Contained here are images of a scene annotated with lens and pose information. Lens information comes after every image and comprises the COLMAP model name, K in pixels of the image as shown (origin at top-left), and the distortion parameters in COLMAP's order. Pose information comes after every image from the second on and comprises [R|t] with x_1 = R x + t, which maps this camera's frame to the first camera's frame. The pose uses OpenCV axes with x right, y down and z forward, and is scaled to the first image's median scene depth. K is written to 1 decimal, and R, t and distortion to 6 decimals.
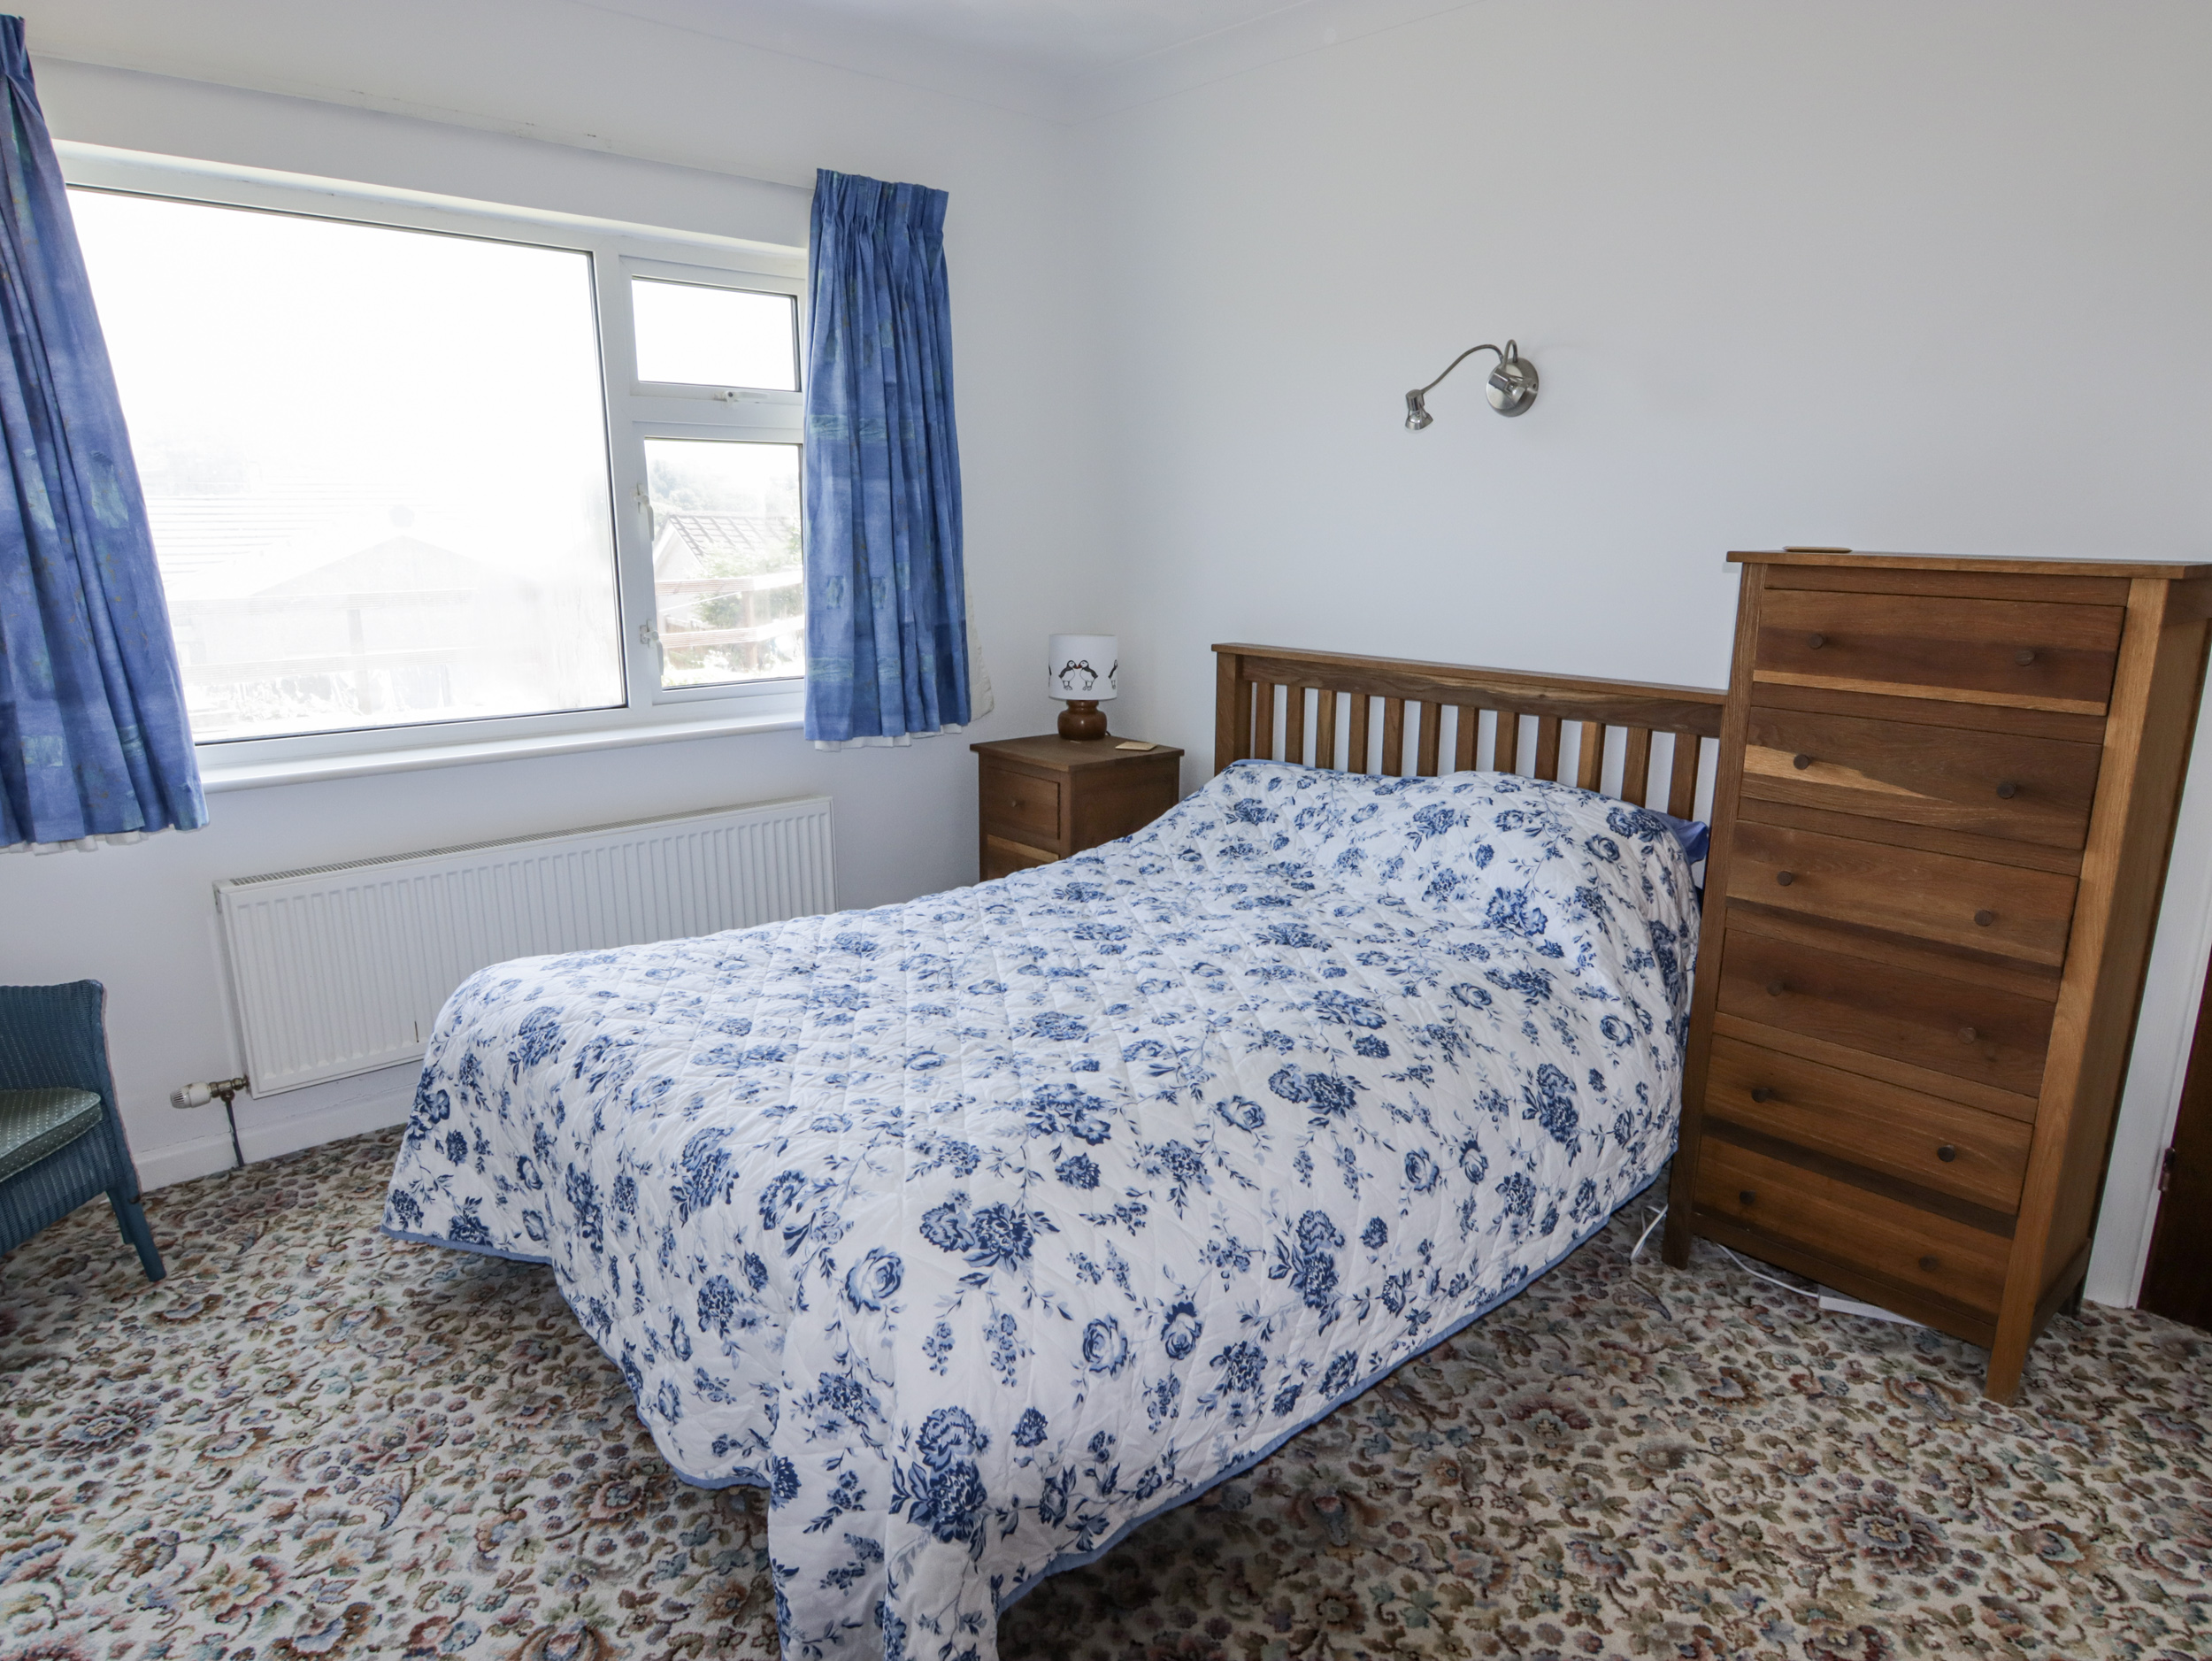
lens RADIAL K [[1346.3, 0, 1105.4], [0, 1346.3, 824.7], [0, 0, 1]] dist [0.016087, -0.033927]
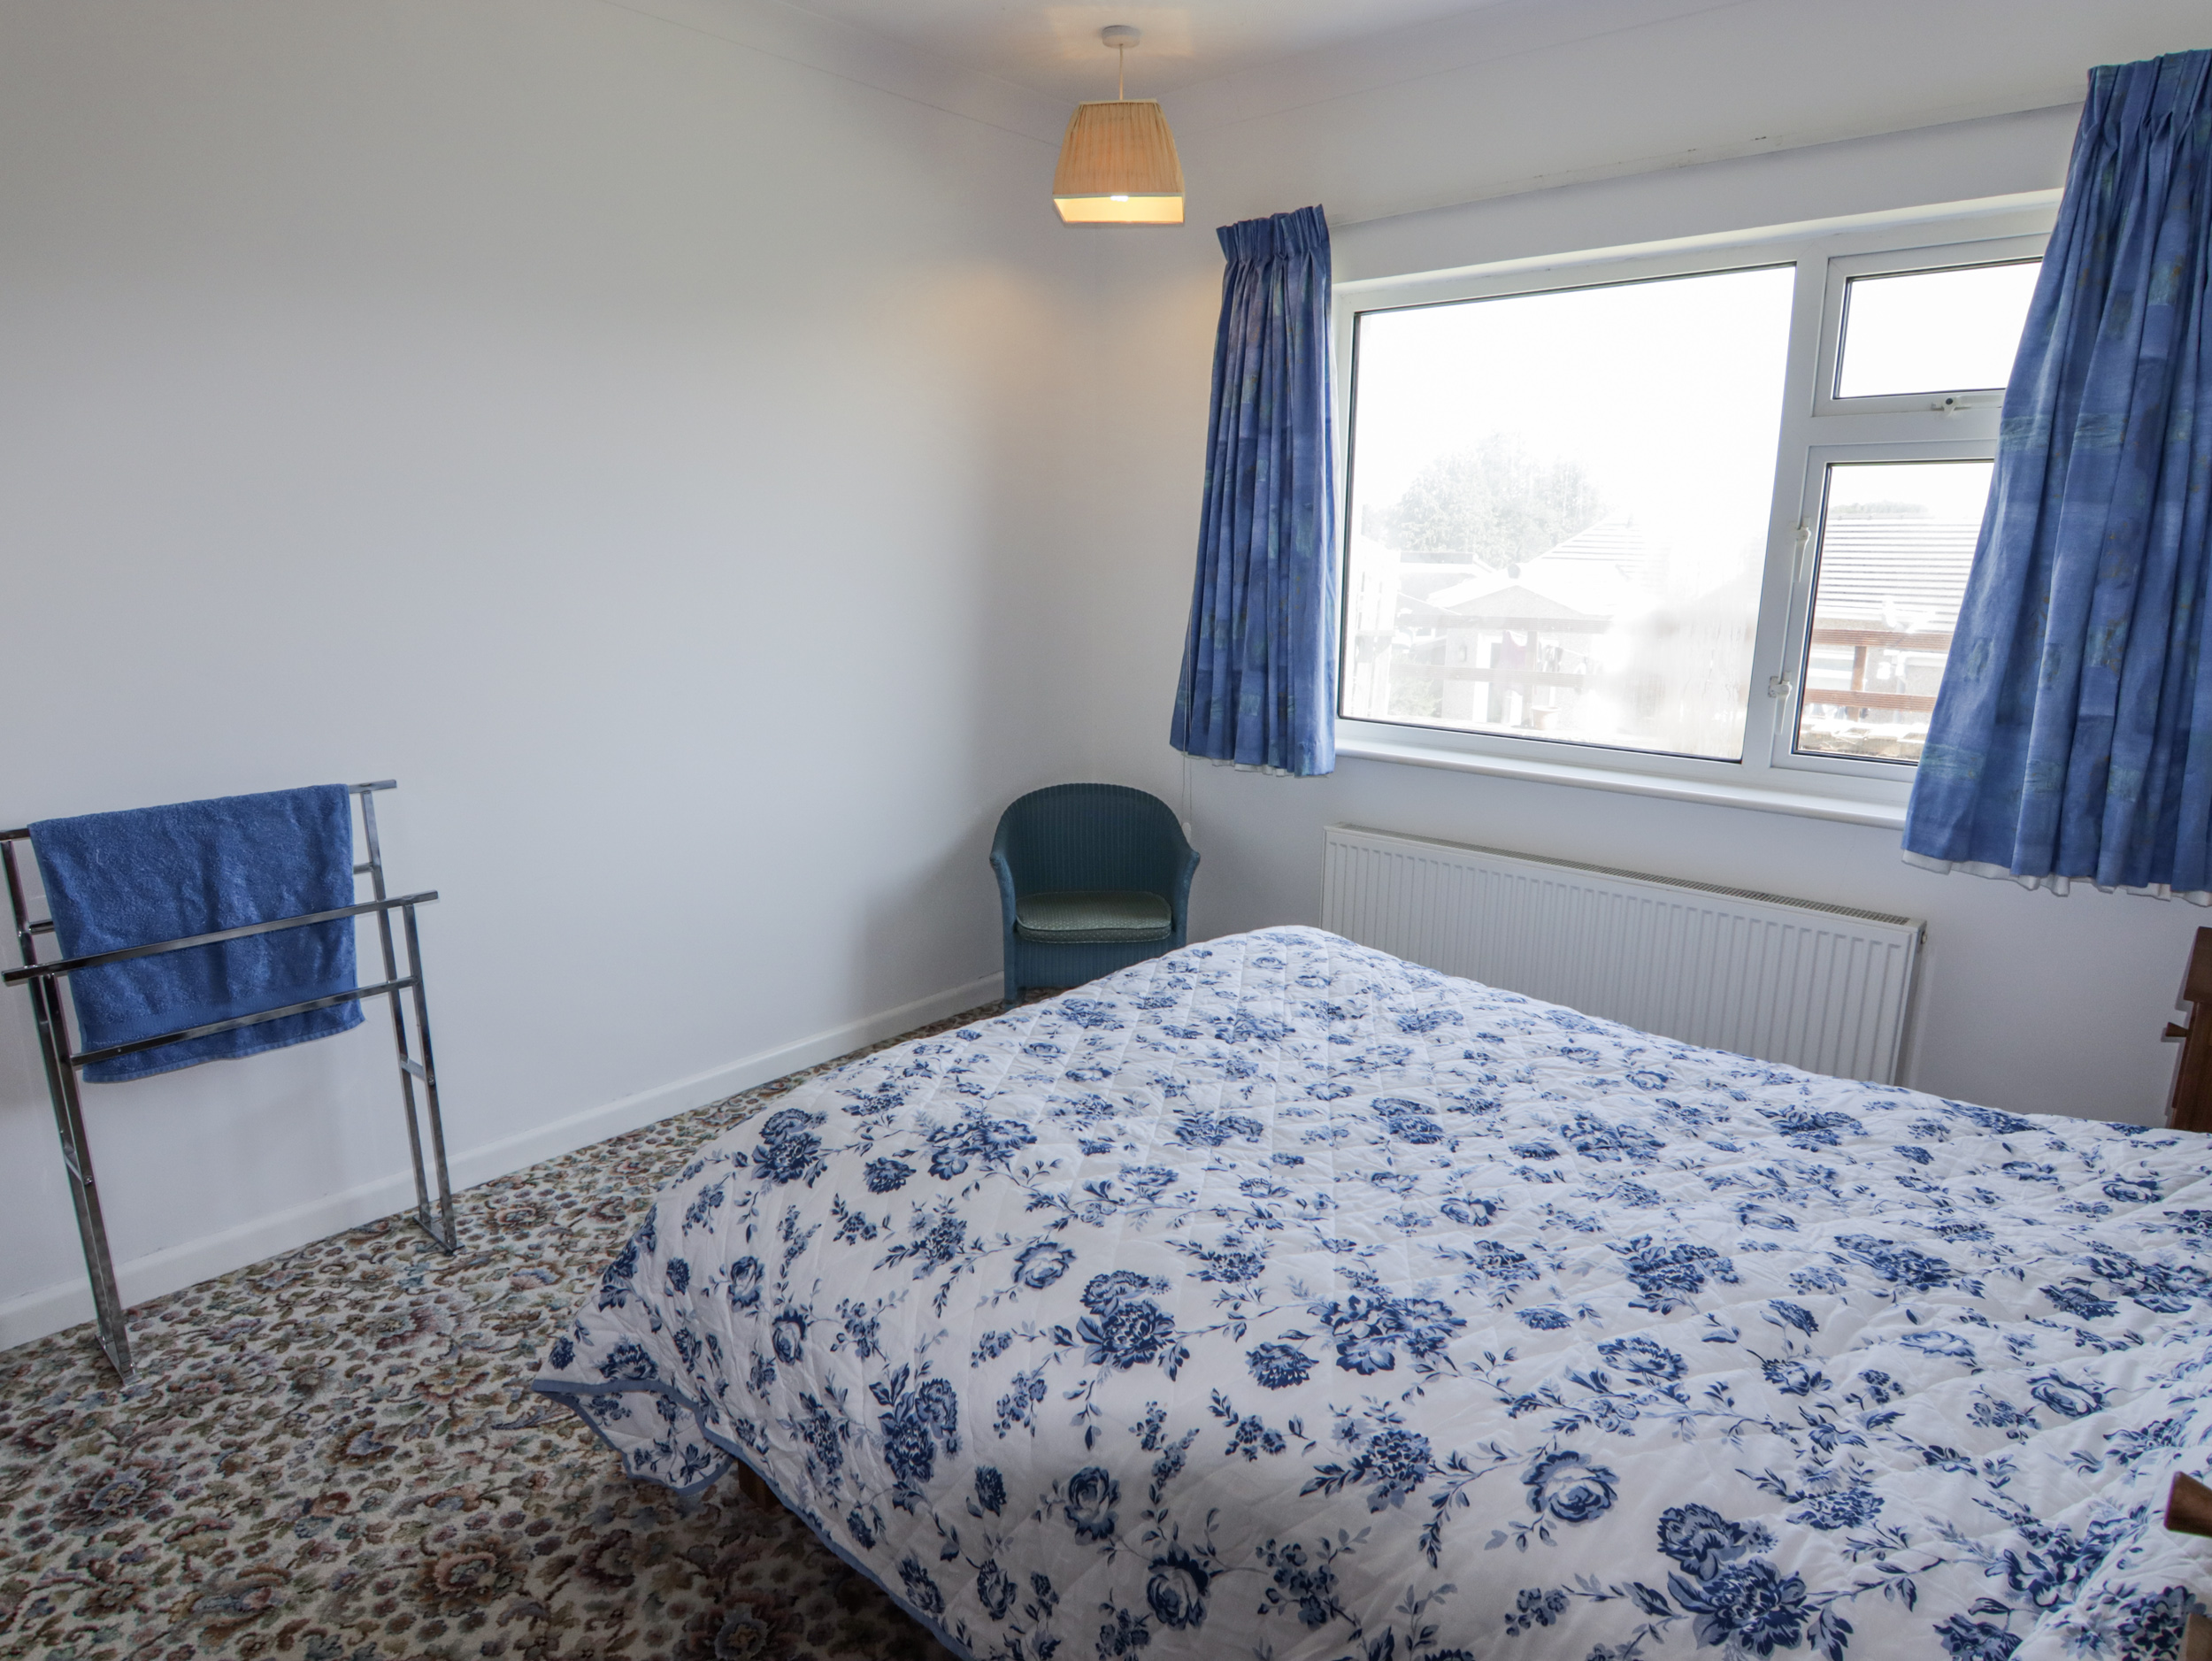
lens RADIAL K [[1281.9, 0, 1123.3], [0, 1281.9, 832.7], [0, 0, 1]] dist [-0.003400, -0.015017]
pose [[0.123591, 0.213830, -0.969021, 0.632634], [-0.229376, 0.956218, 0.181749, -0.150550], [0.965459, 0.199808, 0.167228, 0.672085]]
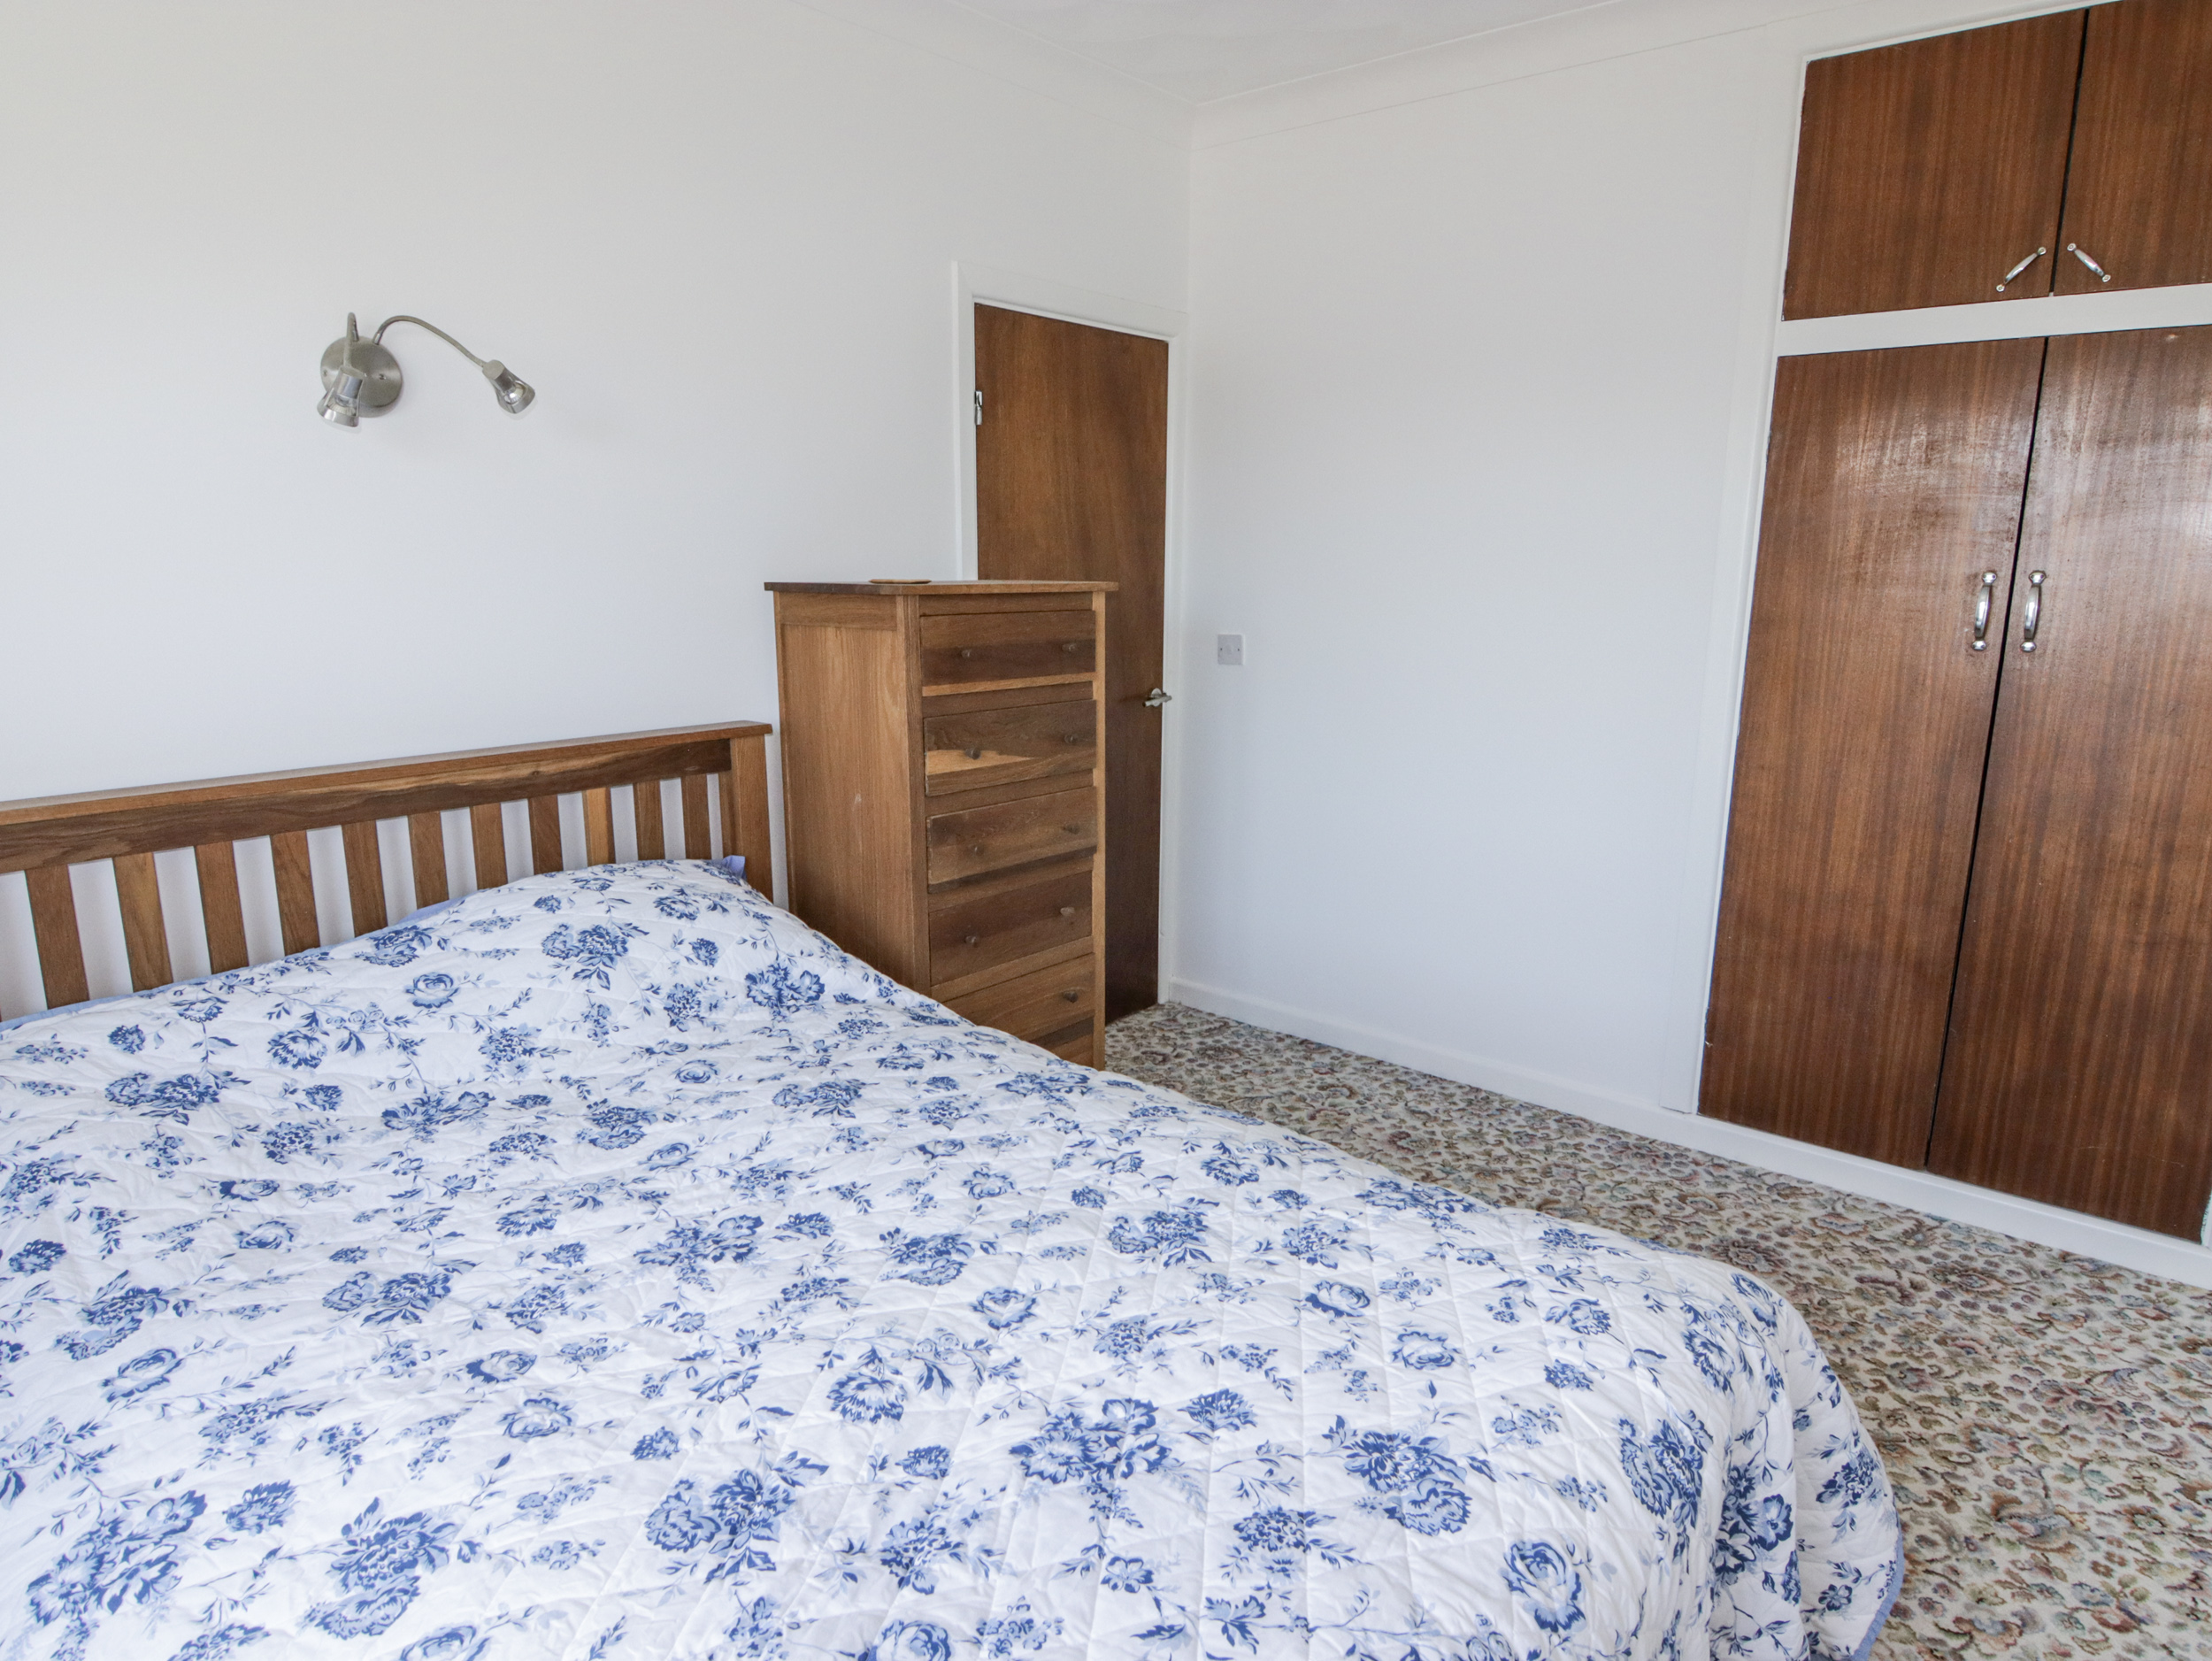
lens RADIAL K [[1346.3, 0, 1105.4], [0, 1346.3, 824.7], [0, 0, 1]] dist [0.016087, -0.033927]
pose [[-0.137606, -0.204975, 0.969046, -0.634883], [0.215762, 0.948655, 0.231300, -0.220650], [-0.966701, 0.240911, -0.086315, 0.915396]]
